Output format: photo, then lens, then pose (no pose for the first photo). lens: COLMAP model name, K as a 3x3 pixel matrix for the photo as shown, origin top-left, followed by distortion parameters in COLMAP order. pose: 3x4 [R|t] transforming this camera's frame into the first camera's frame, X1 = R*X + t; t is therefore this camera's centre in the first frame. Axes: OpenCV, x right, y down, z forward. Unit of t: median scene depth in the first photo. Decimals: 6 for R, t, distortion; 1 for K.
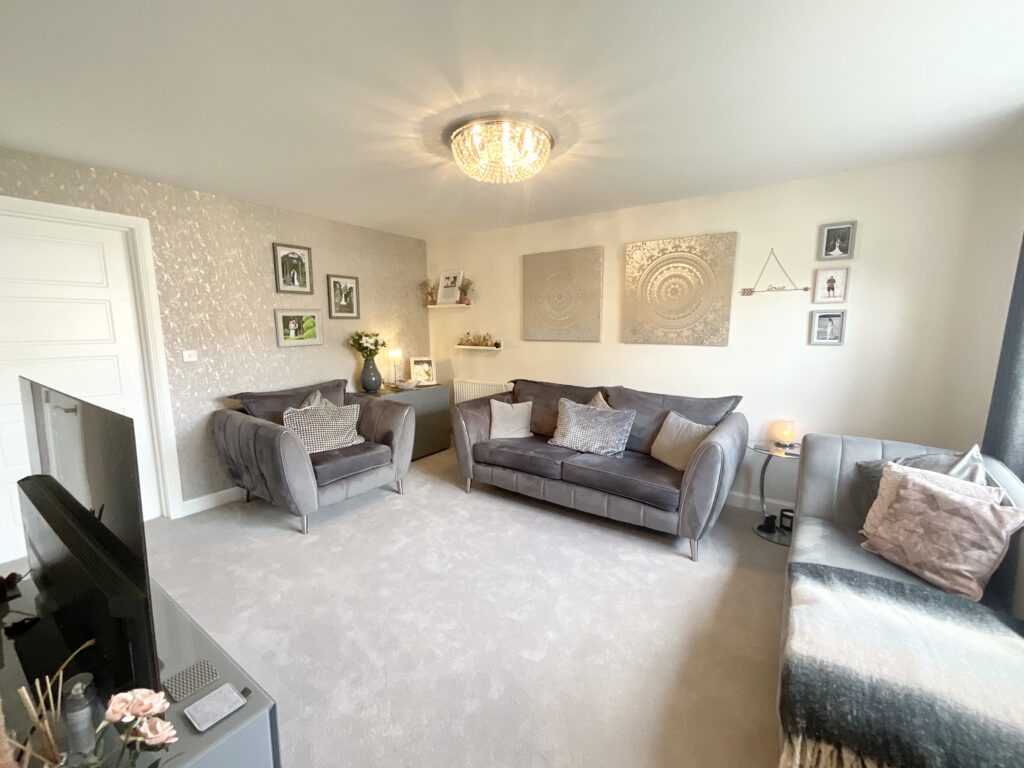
lens RADIAL K [[416.5, 0, 514.3], [0, 416.5, 381.3], [0, 0, 1]] dist [0.003057, -0.000452]
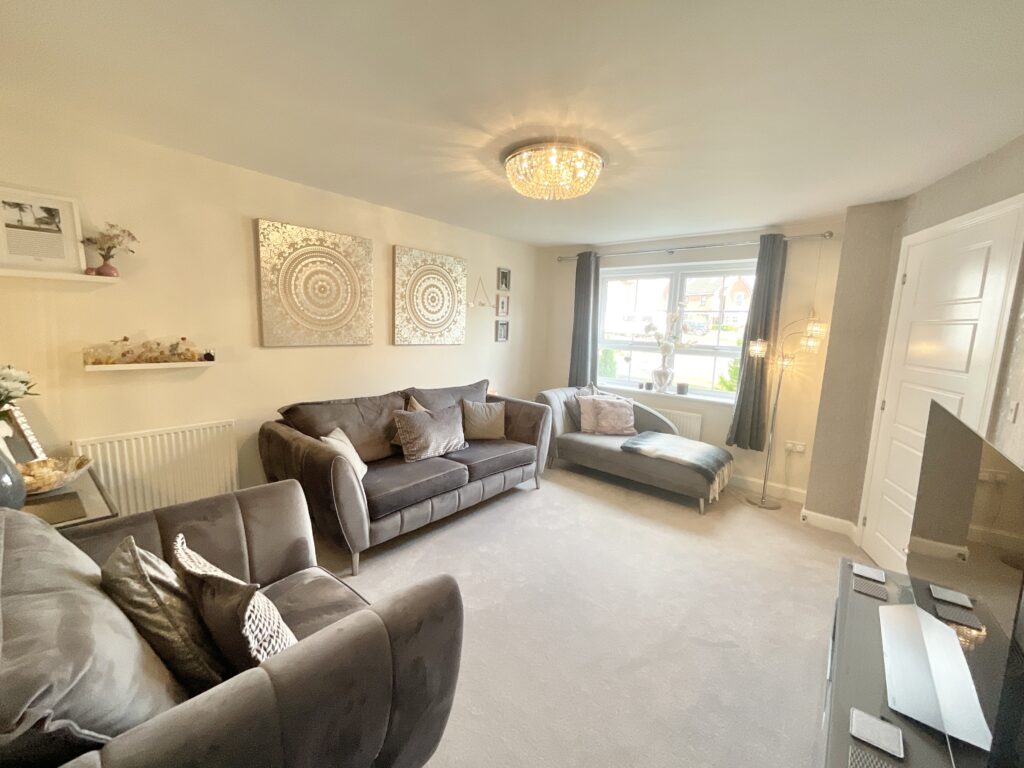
lens RADIAL K [[416.5, 0, 514.3], [0, 416.5, 387.2], [0, 0, 1]] dist [0.003057, -0.000452]
pose [[0.089482, -0.143377, 0.985615, -0.668807], [0.100498, 0.985834, 0.134284, -0.093757], [-0.990905, 0.087036, 0.102623, 0.595860]]
